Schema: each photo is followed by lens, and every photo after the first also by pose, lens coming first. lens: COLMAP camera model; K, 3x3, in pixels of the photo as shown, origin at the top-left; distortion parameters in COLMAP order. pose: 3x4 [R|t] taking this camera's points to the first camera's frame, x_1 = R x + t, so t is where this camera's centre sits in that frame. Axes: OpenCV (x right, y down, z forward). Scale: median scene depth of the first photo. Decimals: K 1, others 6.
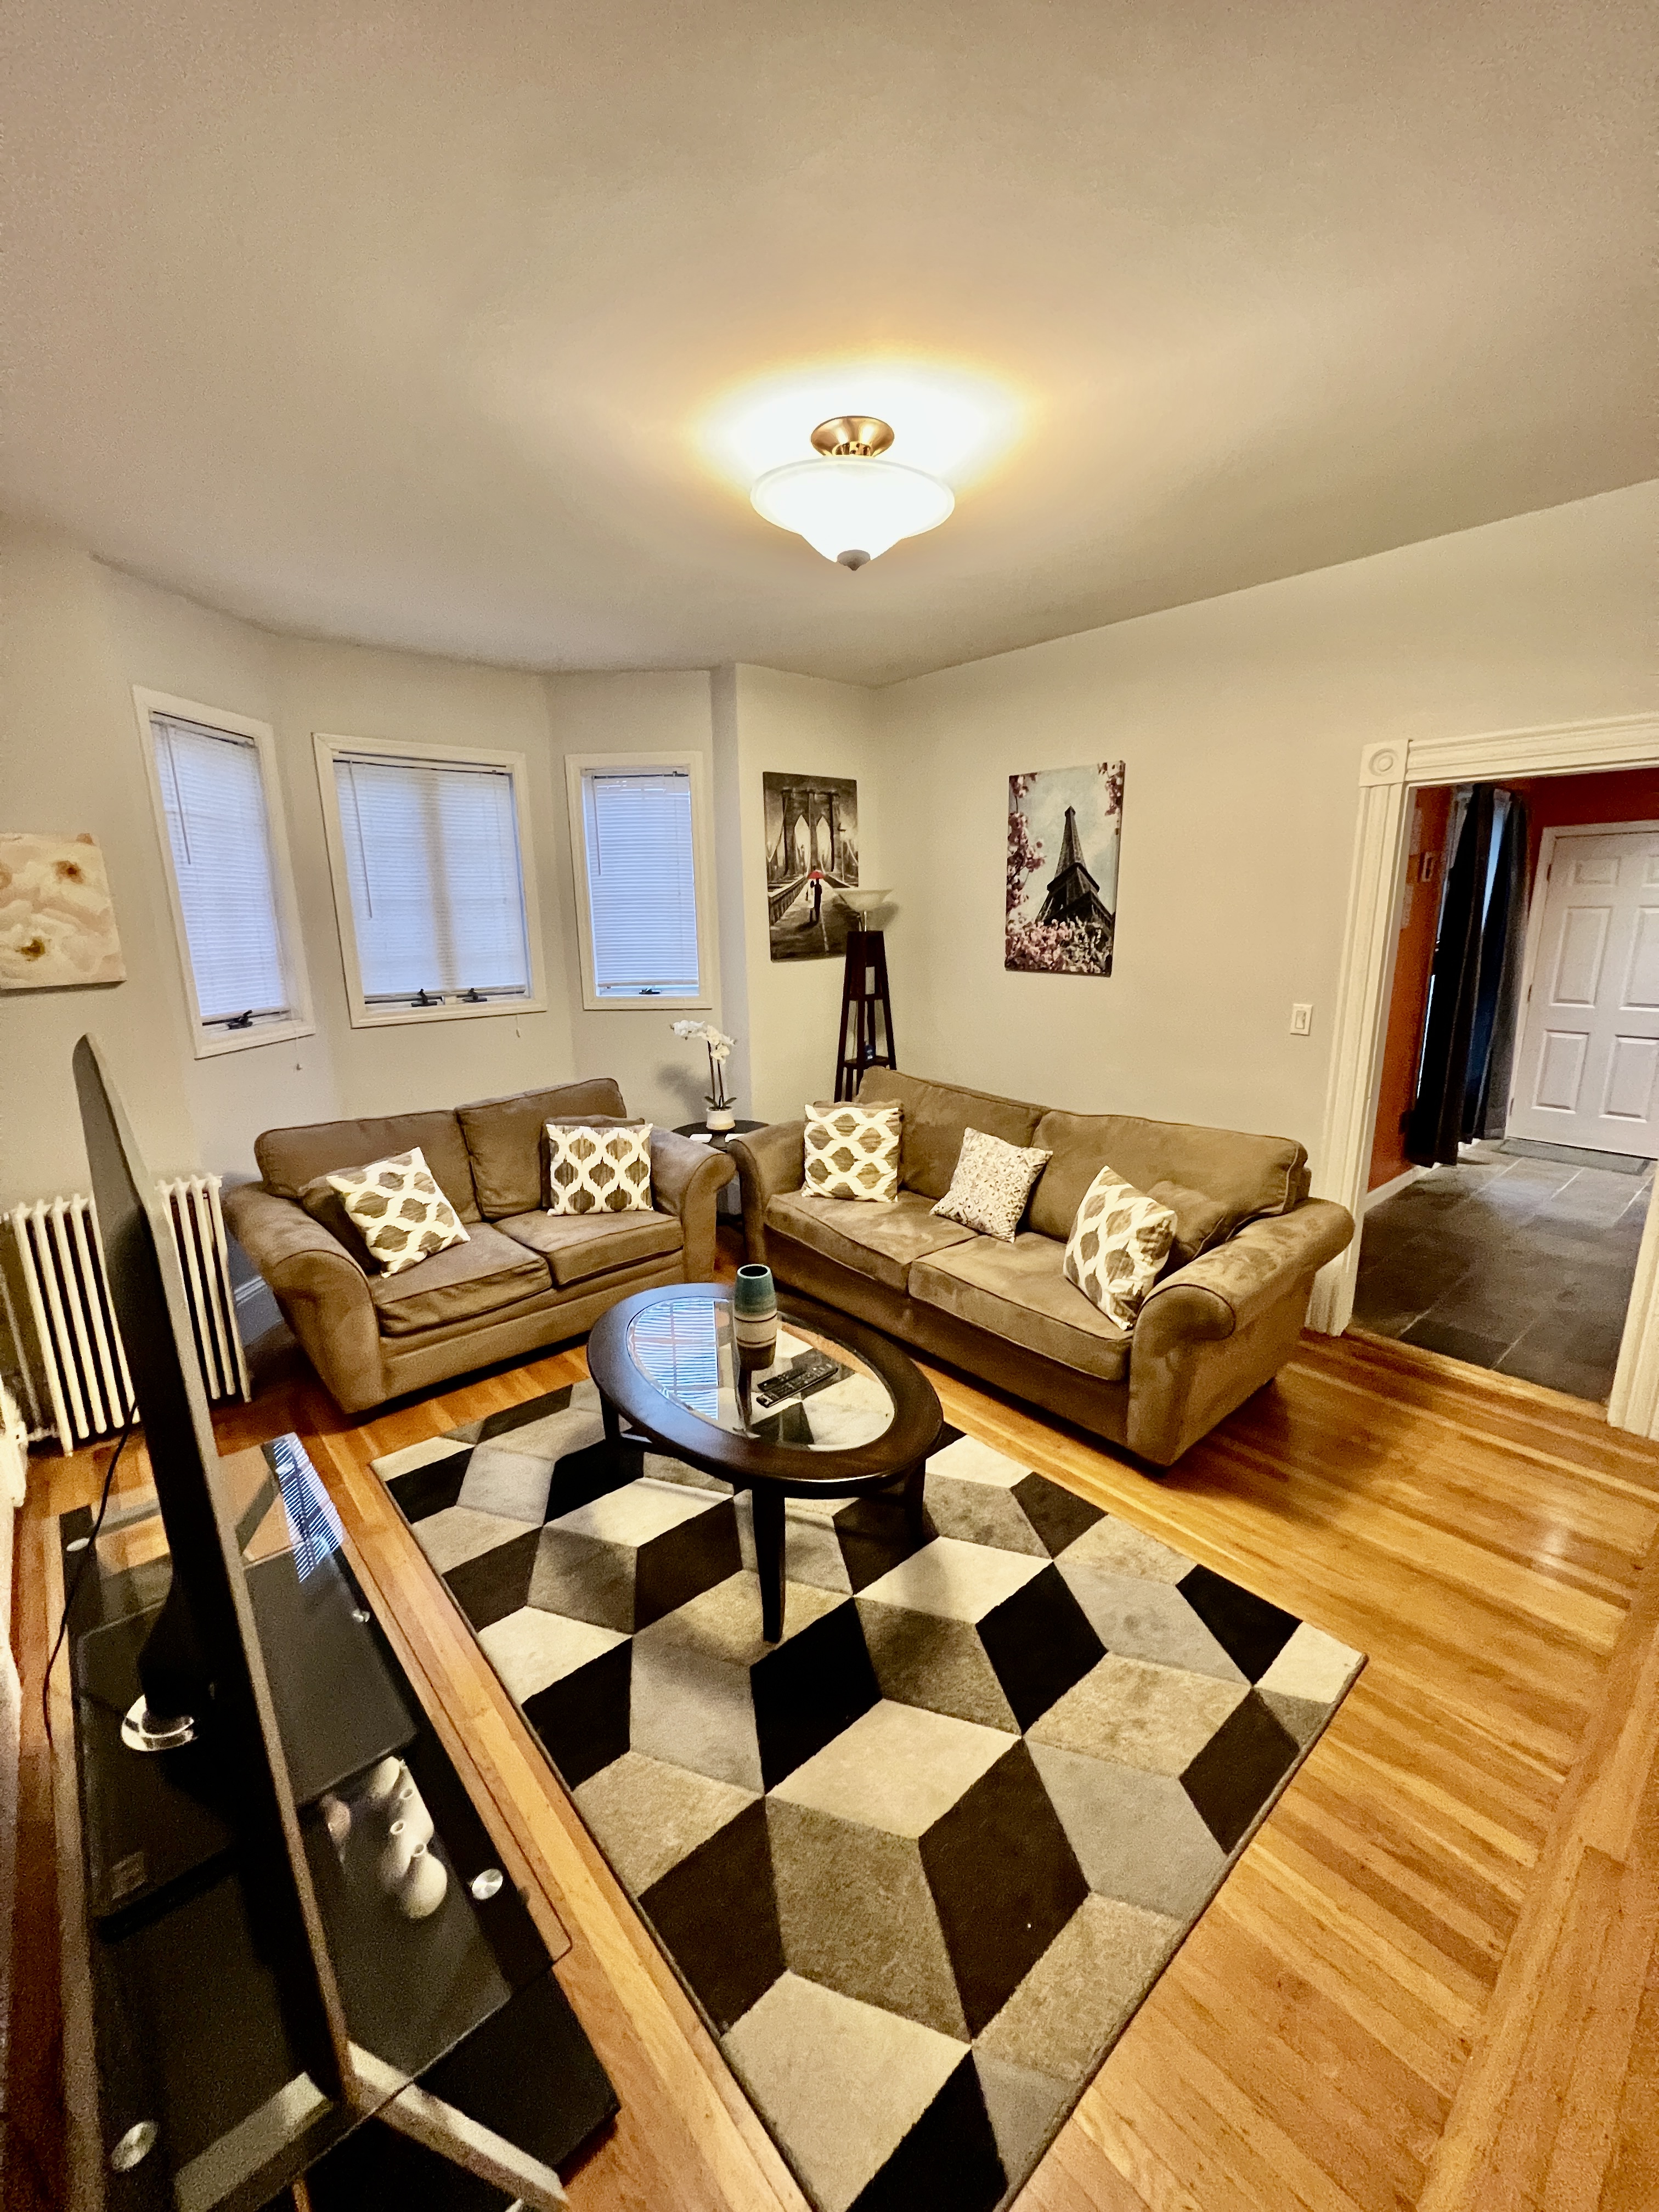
lens RADIAL K [[879.4, 0, 827.4], [0, 879.4, 1103.5], [0, 0, 1]] dist [-0.006582, 0.000523]
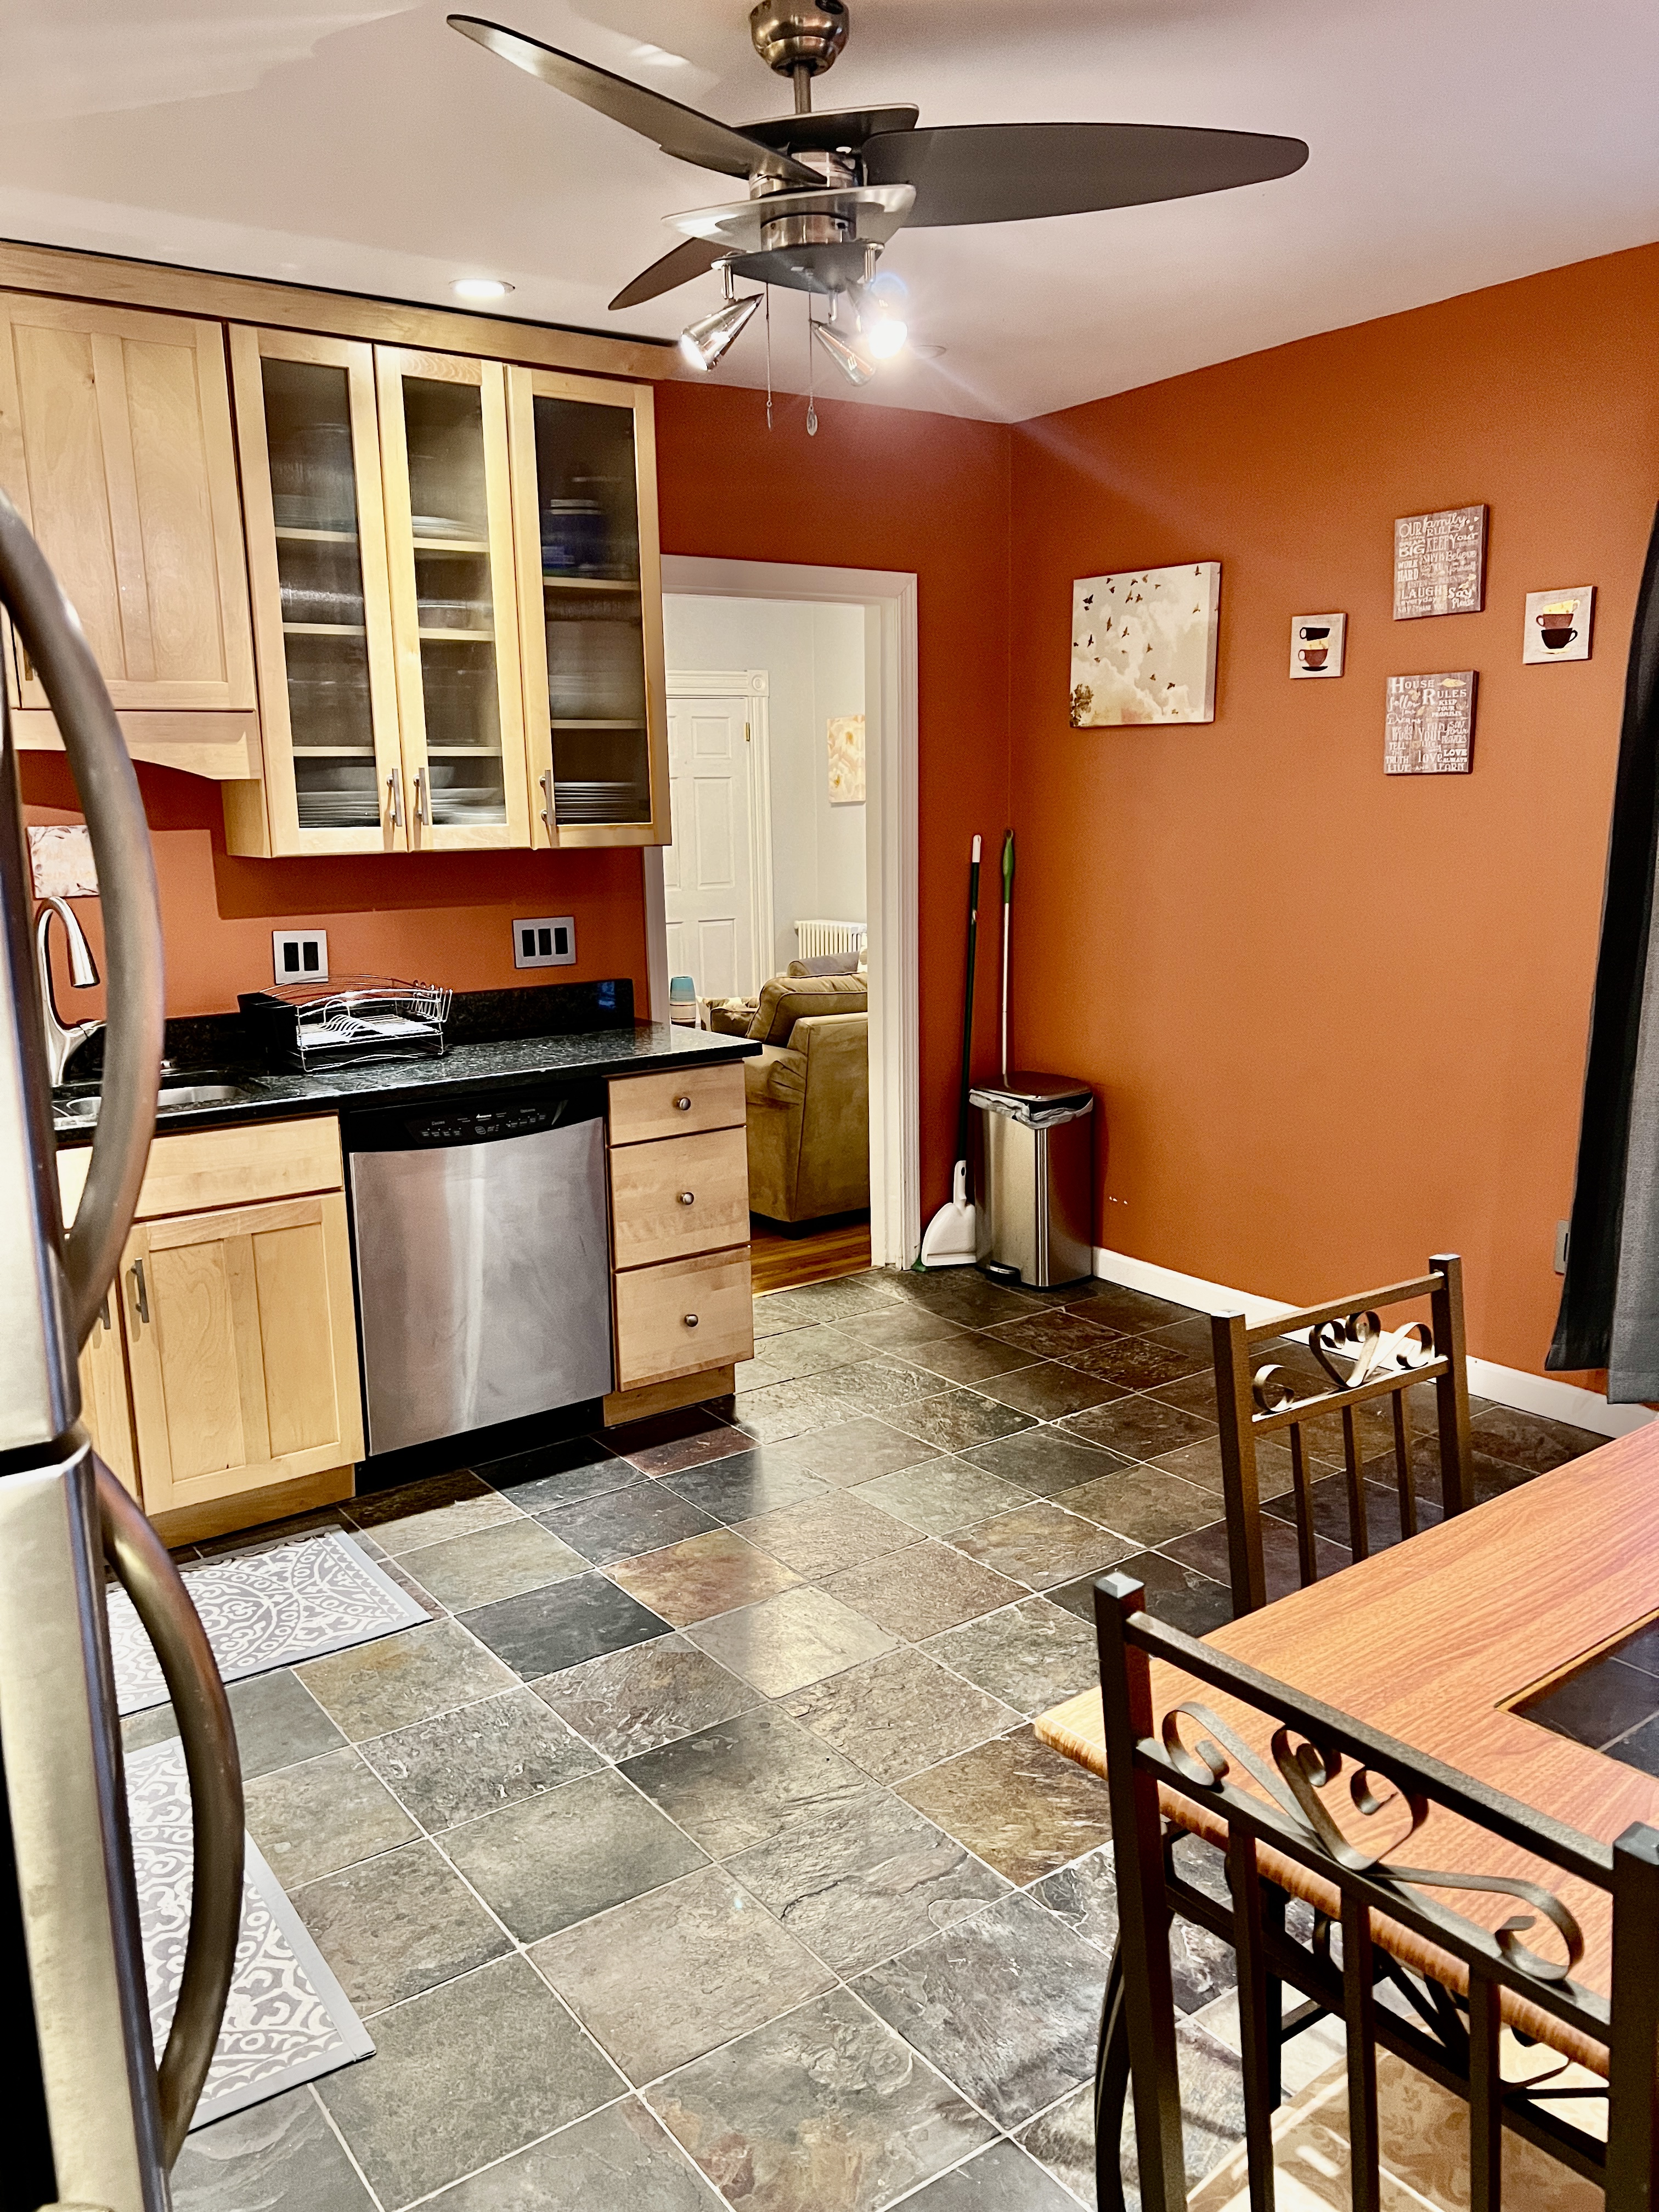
lens RADIAL K [[1669.9, 0, 834.6], [0, 1669.9, 1106.1], [0, 0, 1]] dist [0.033858, -0.037305]
pose [[-0.080202, 0.207786, -0.974881, 1.930196], [-0.193509, 0.956179, 0.219720, -0.214861], [0.977815, 0.206270, -0.036479, 0.923071]]
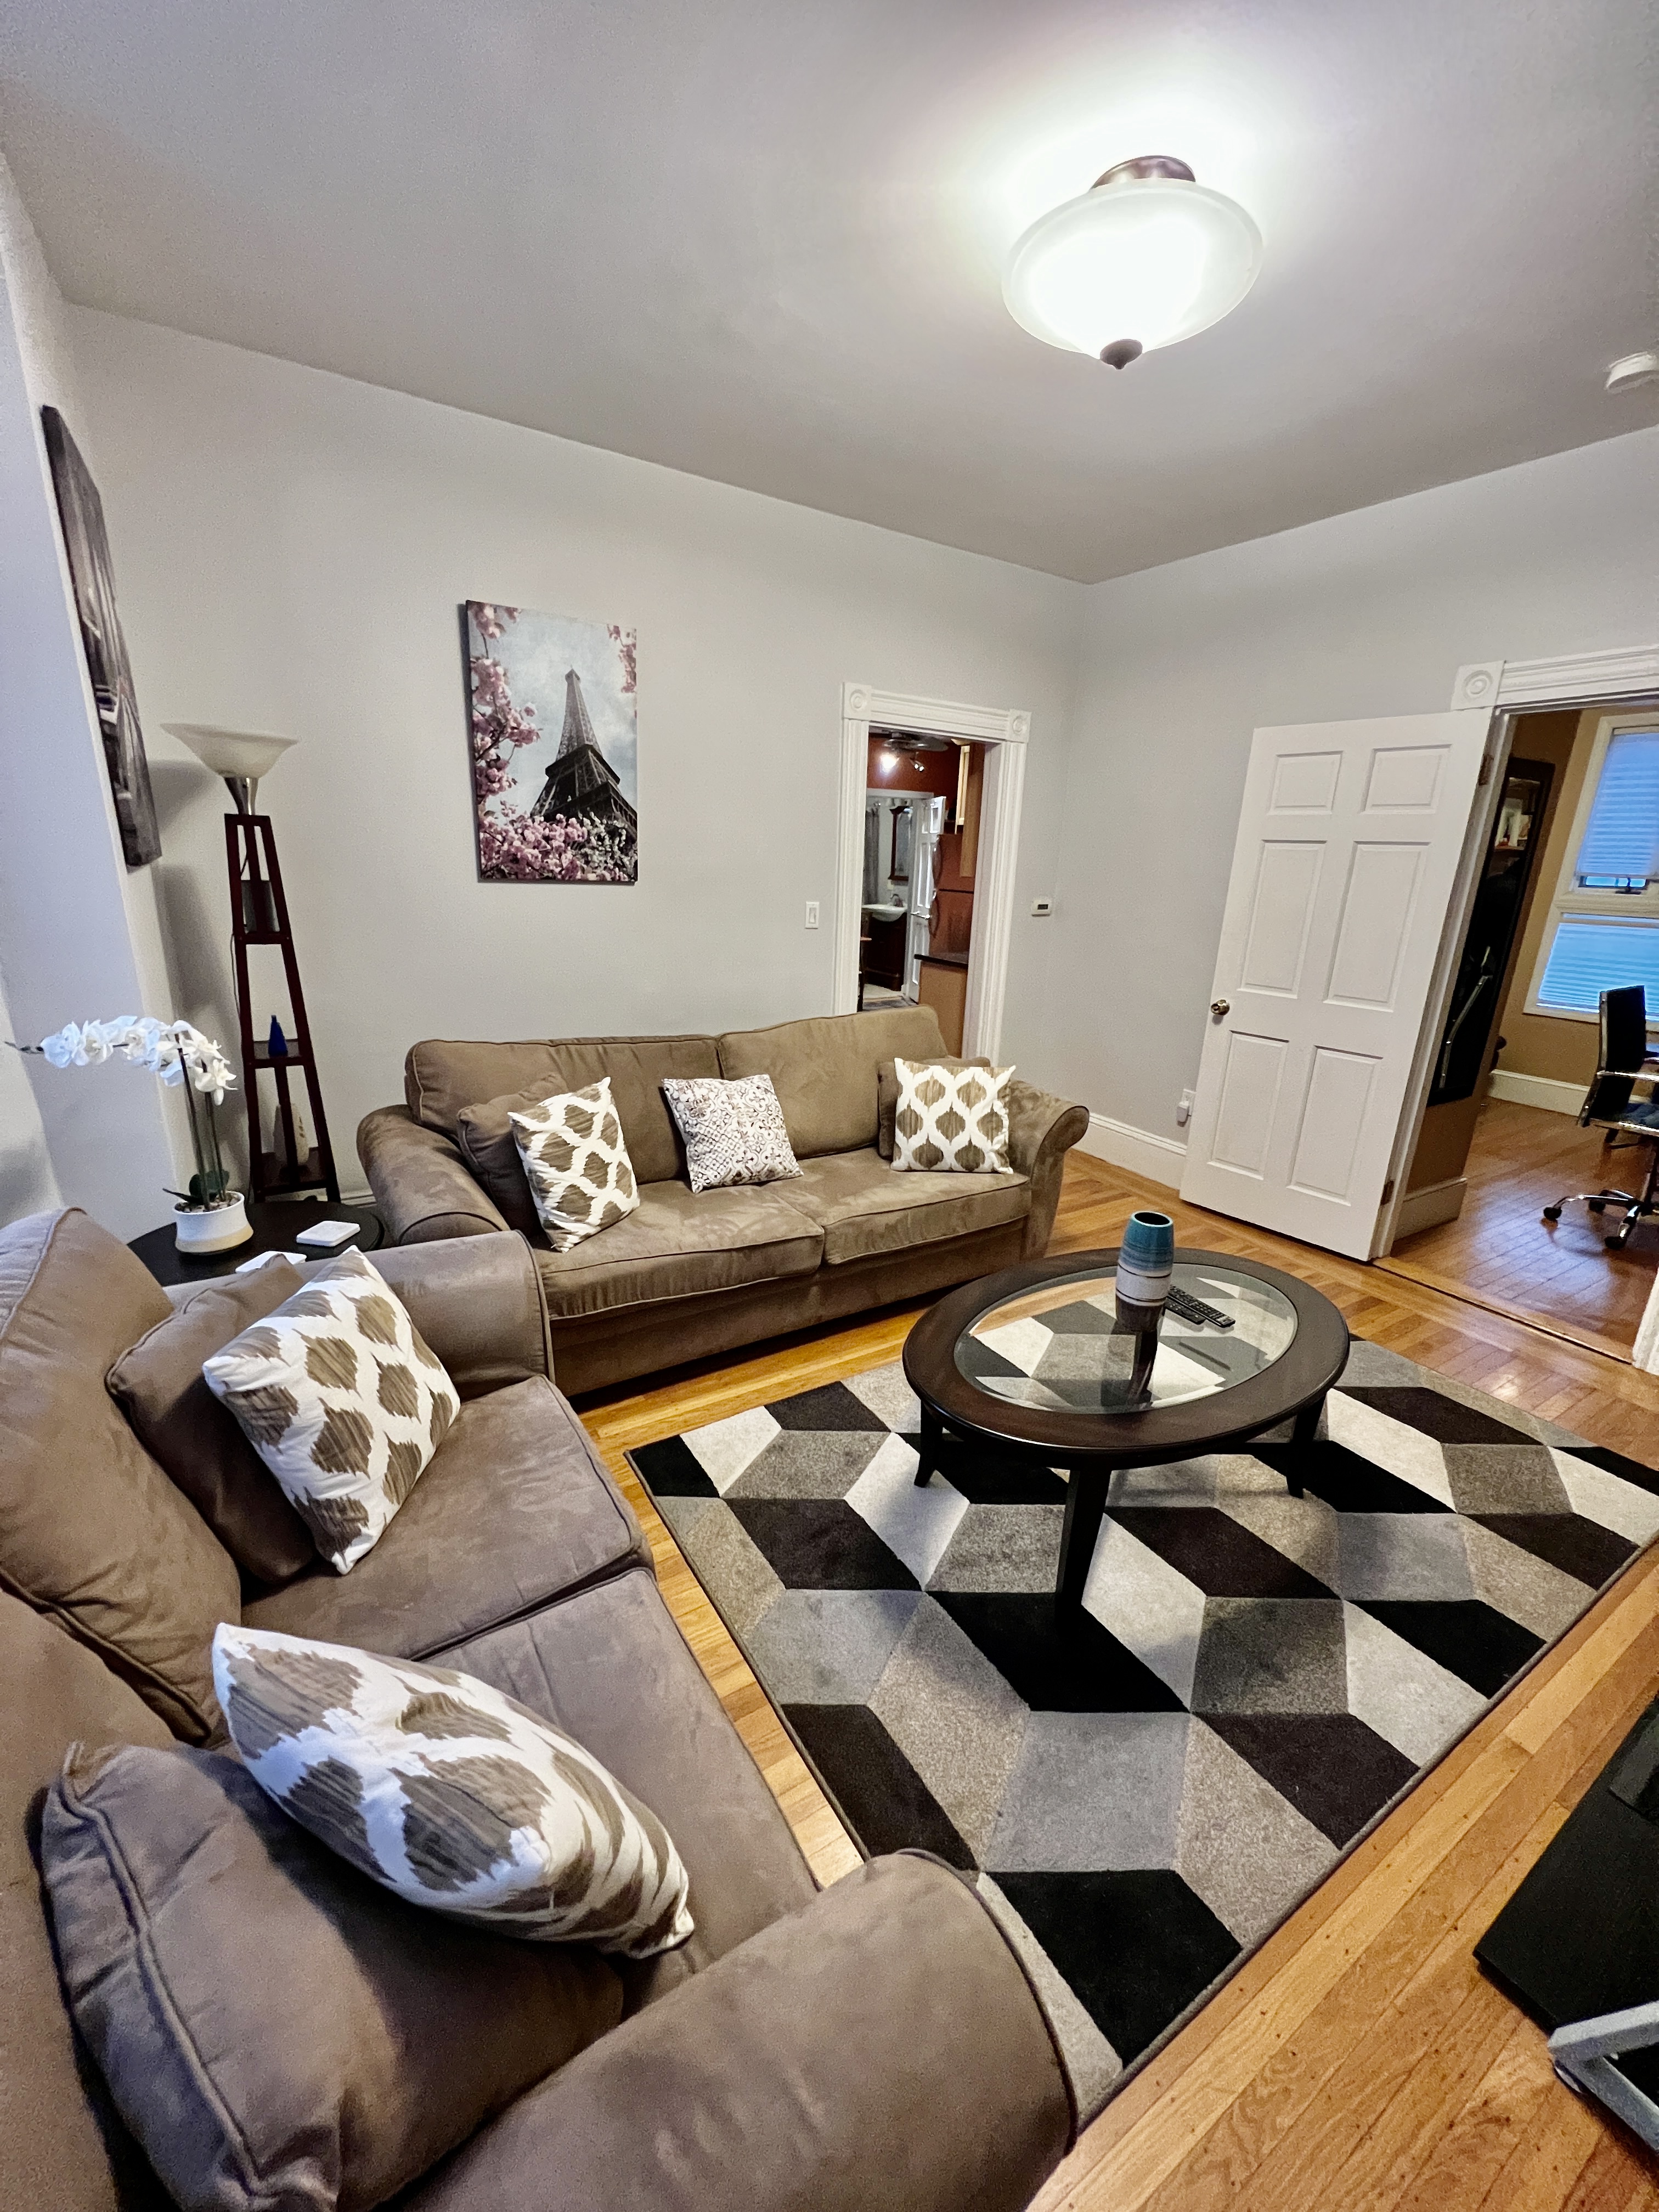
lens RADIAL K [[879.4, 0, 825.4], [0, 879.4, 1109.1], [0, 0, 1]] dist [-0.006582, 0.000523]
pose [[0.157967, -0.254206, 0.954162, -0.580754], [0.179392, 0.957603, 0.225423, -0.098952], [-0.971012, 0.135560, 0.196872, 0.710657]]
